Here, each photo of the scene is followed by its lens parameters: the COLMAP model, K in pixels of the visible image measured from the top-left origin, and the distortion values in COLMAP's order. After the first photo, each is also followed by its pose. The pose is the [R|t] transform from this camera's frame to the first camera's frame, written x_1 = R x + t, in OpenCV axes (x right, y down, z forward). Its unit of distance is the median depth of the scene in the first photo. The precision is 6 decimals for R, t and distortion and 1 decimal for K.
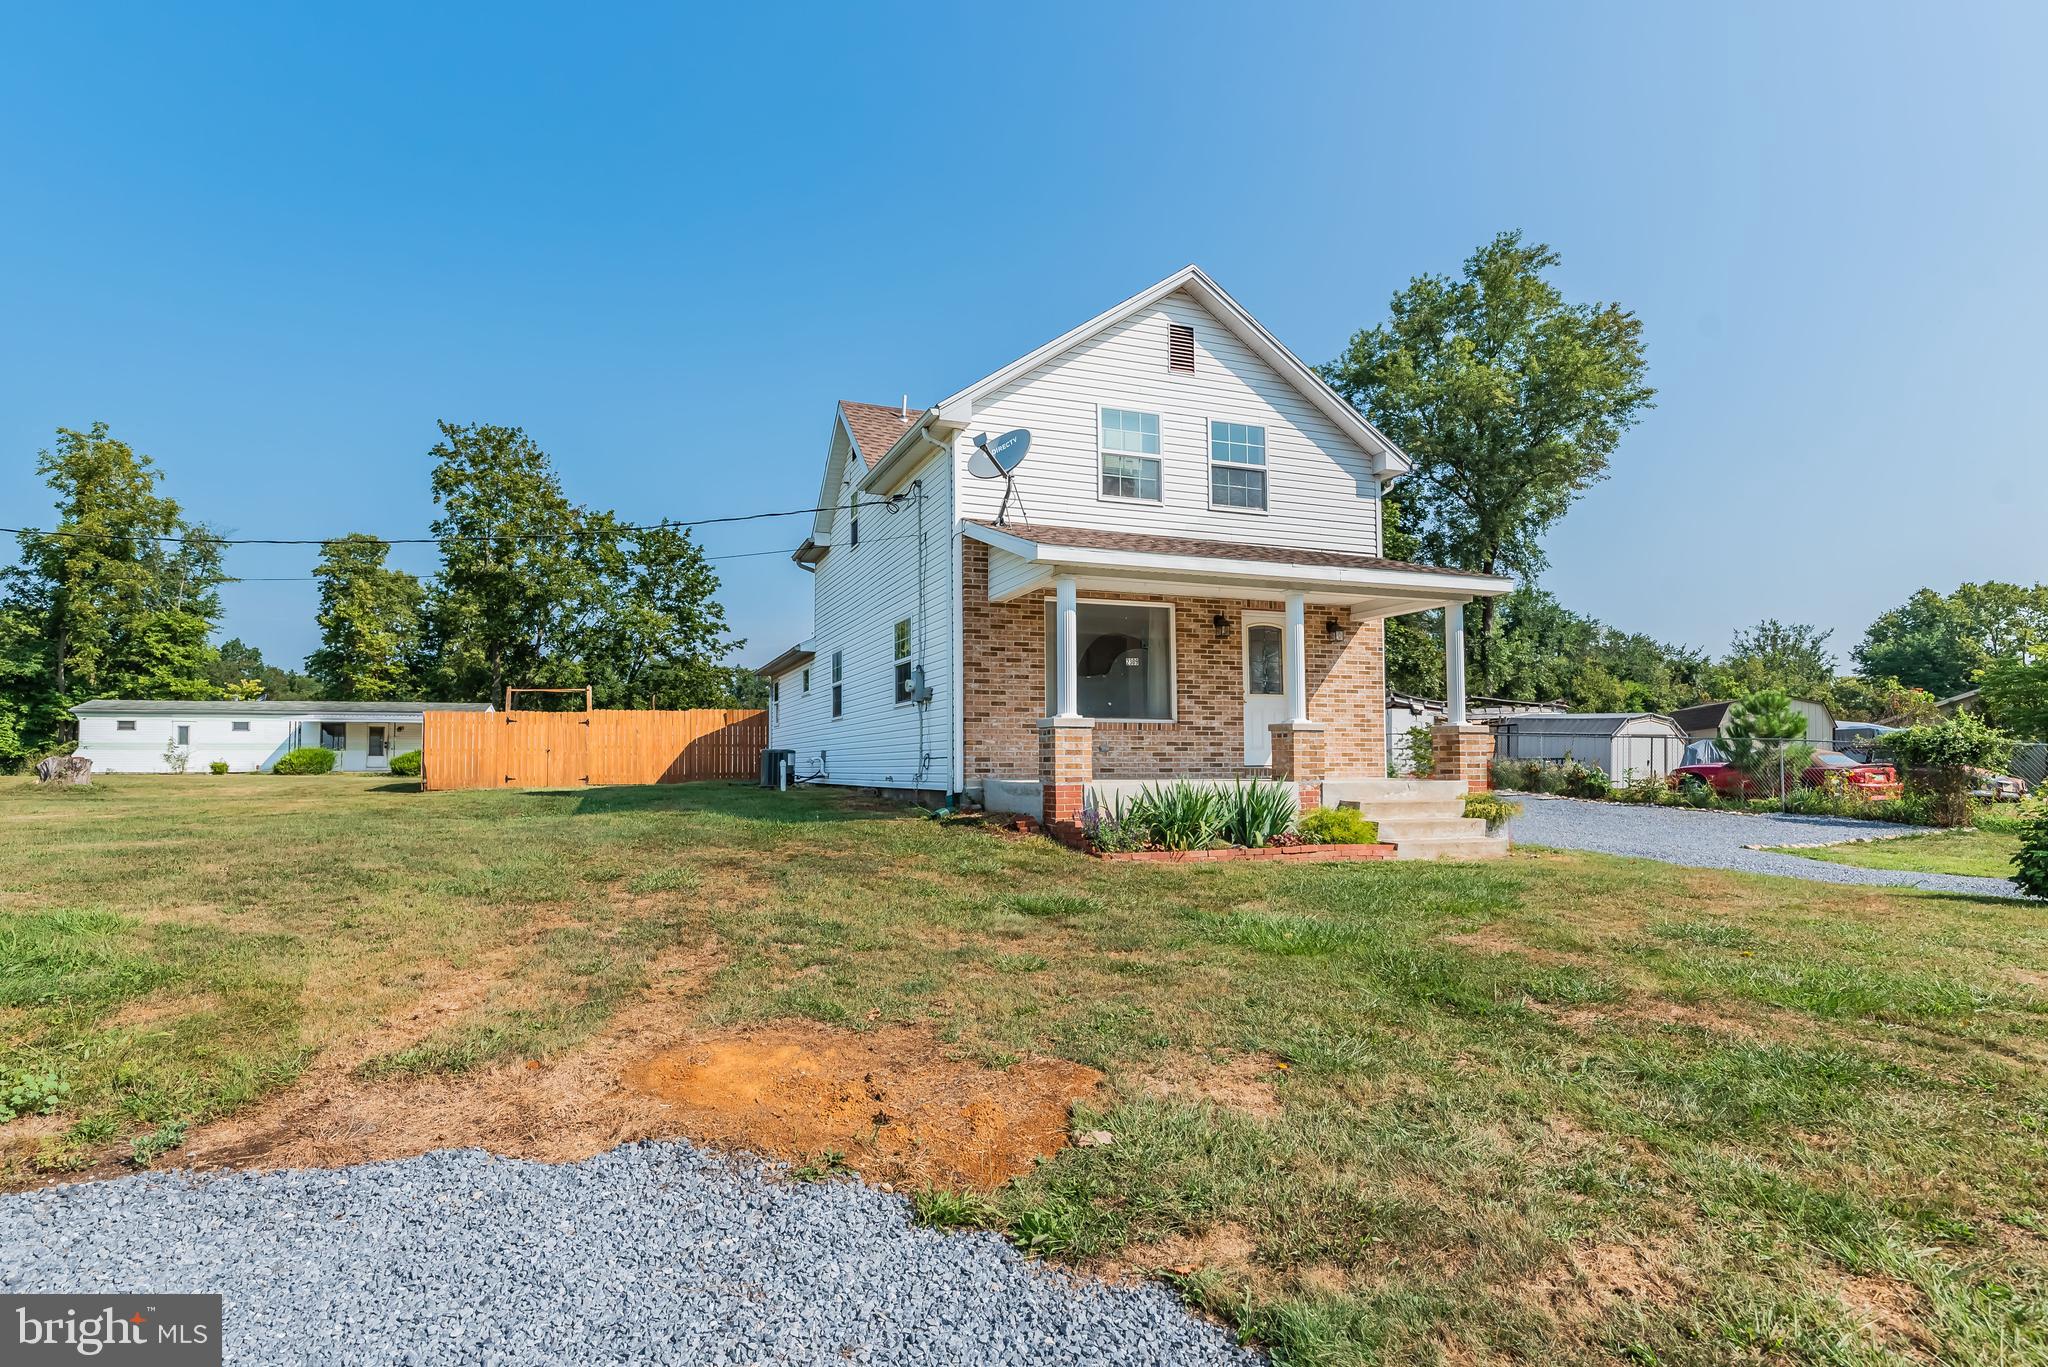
lens RADIAL K [[999.3, 0, 966.7], [0, 999.3, 704.5], [0, 0, 1]] dist [0.000252, 0.000768]
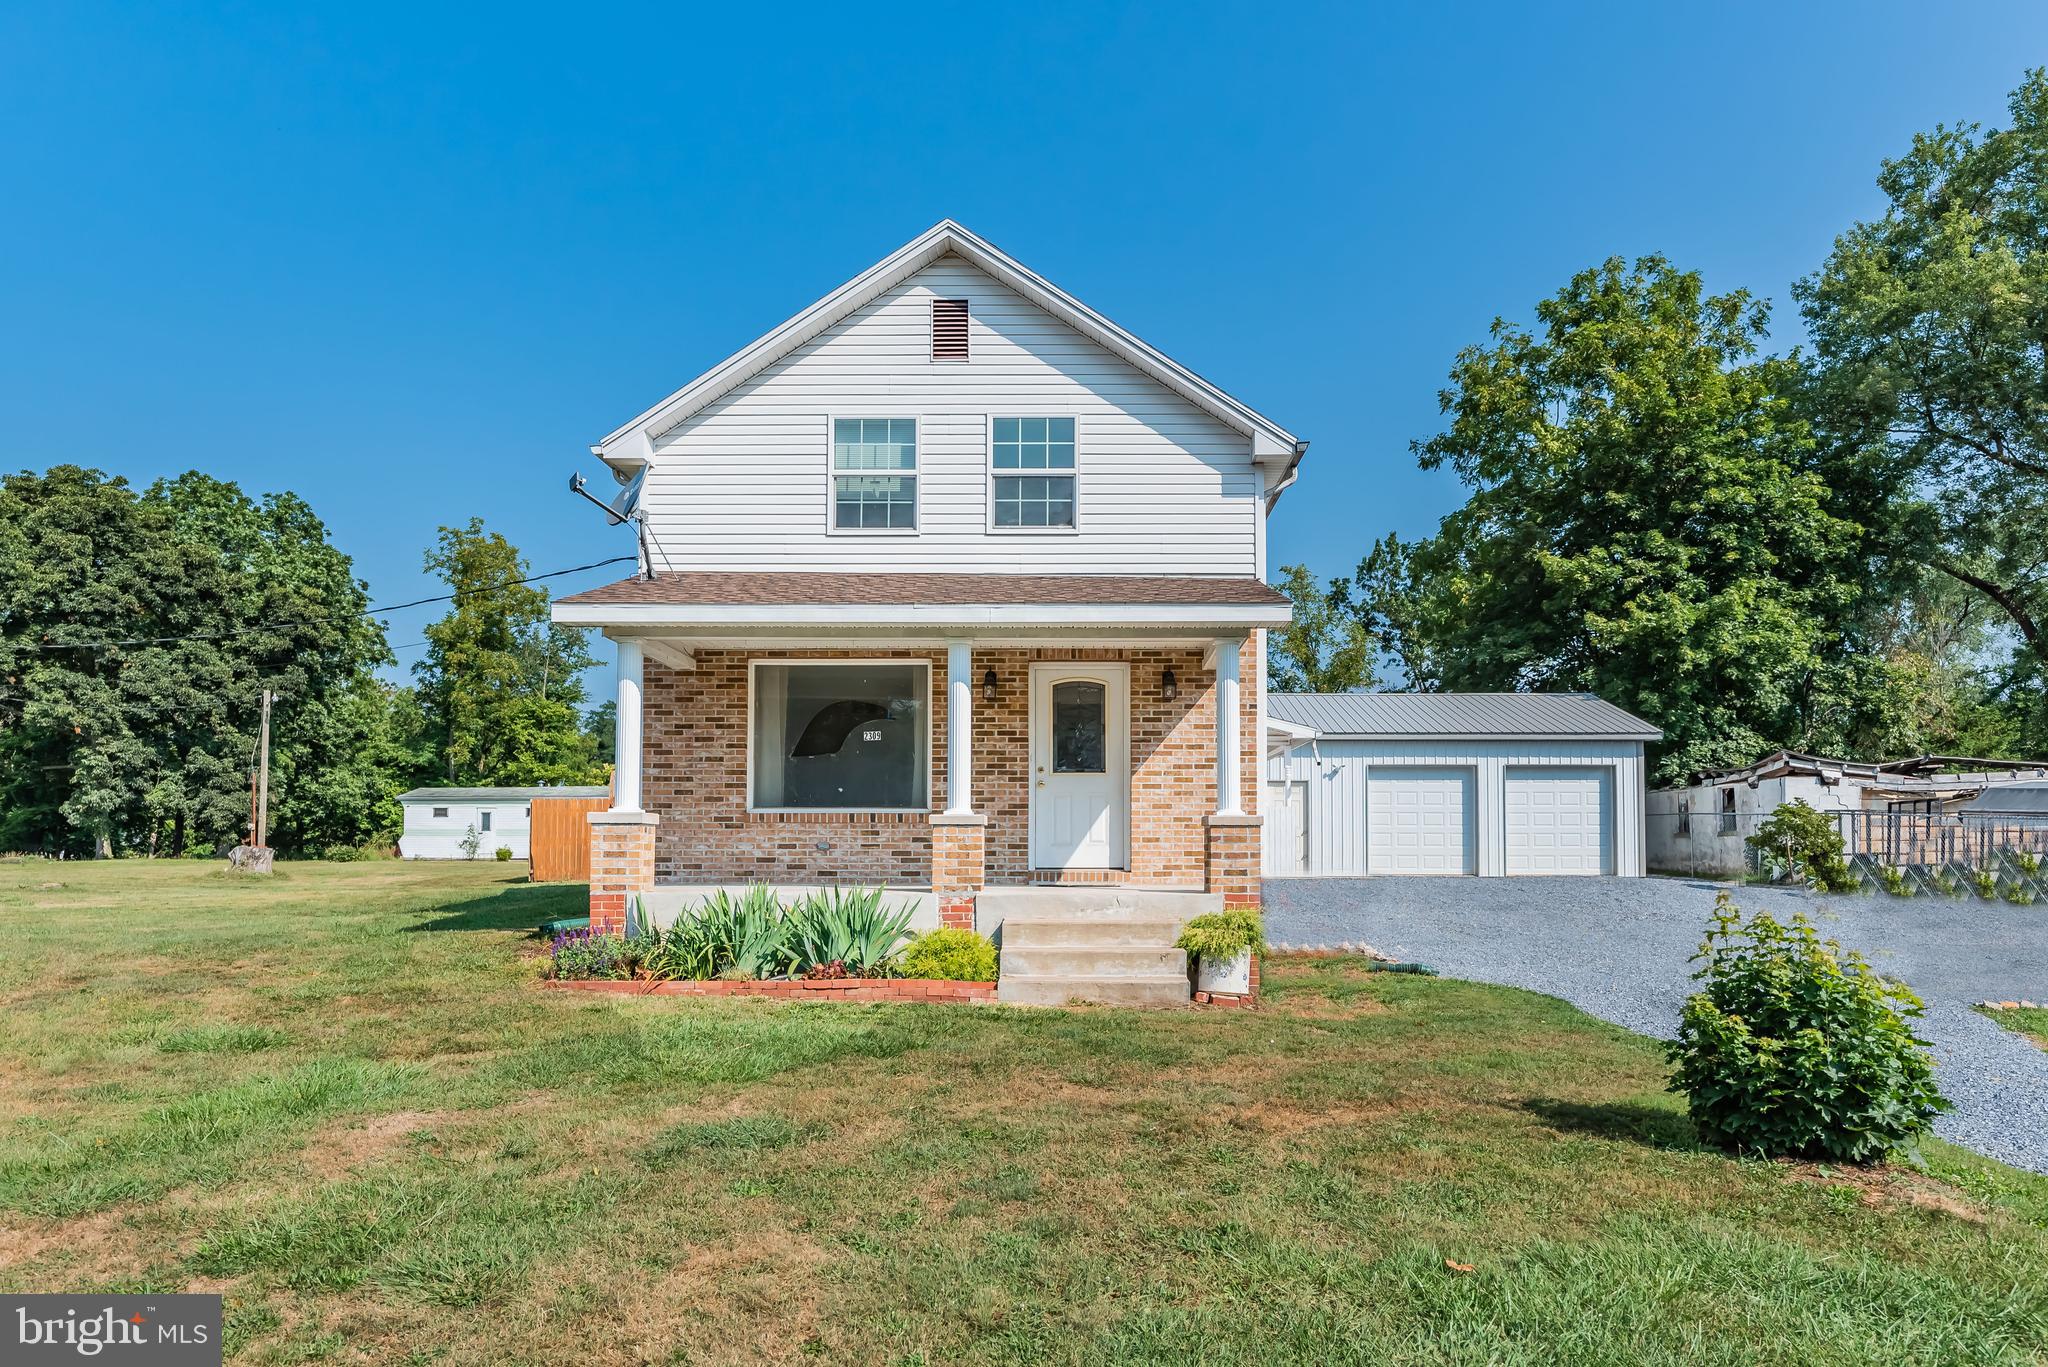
lens RADIAL K [[1204.0, 0, 1013.7], [0, 1204.0, 774.6], [0, 0, 1]] dist [-0.002746, -0.001615]
pose [[0.942502, -0.017792, -0.333726, 0.562855], [0.016823, 0.999842, -0.005795, -0.004613], [0.333776, -0.000152, 0.942652, 0.135909]]
